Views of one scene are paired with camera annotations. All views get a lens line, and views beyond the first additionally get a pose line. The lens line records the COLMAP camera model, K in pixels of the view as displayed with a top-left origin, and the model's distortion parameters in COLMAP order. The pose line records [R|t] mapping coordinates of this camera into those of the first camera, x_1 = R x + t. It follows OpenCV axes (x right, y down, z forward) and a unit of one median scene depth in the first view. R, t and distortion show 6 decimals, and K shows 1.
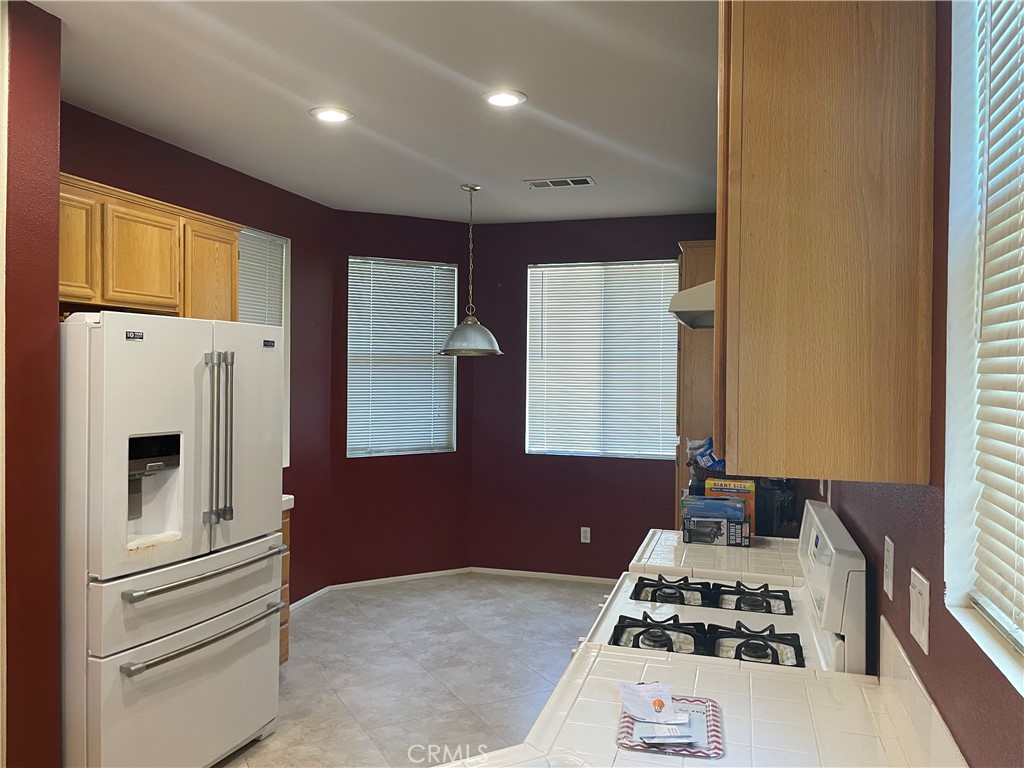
lens RADIAL K [[770.6, 0, 514.8], [0, 770.6, 384.5], [0, 0, 1]] dist [0.063600, -0.079714]
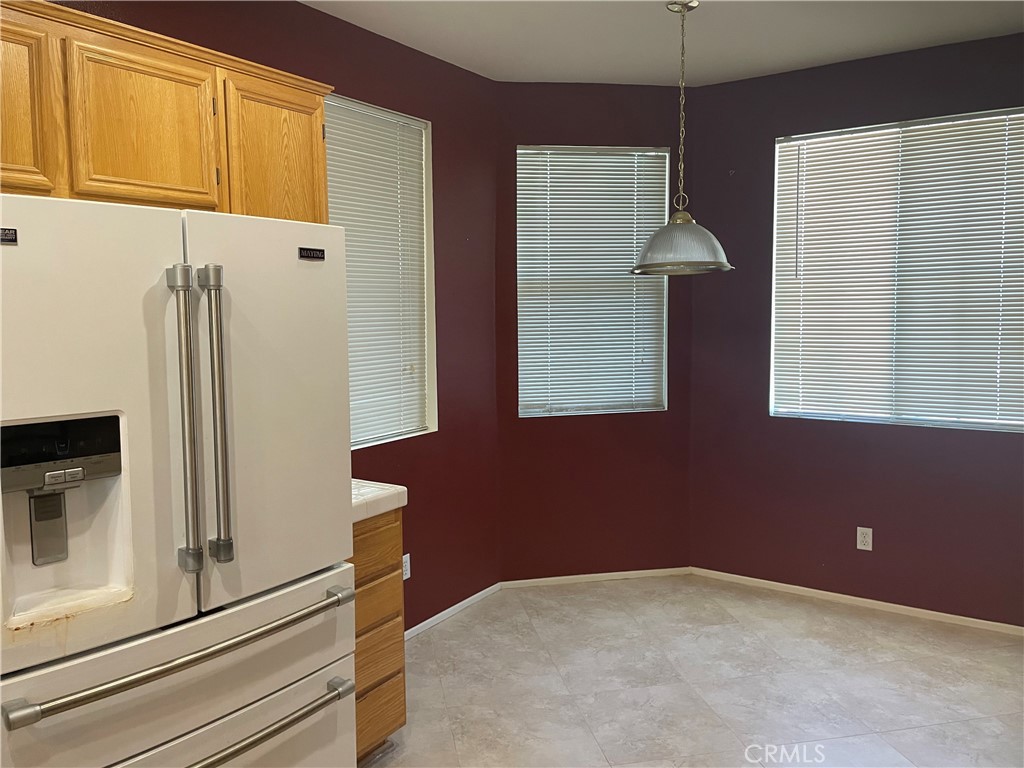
lens RADIAL K [[770.6, 0, 508.7], [0, 770.6, 366.5], [0, 0, 1]] dist [0.063600, -0.079714]
pose [[0.952702, 0.003134, -0.303890, 0.002482], [0.015504, 0.998143, 0.058902, 0.000126], [0.303510, -0.060827, 0.950885, 0.323939]]
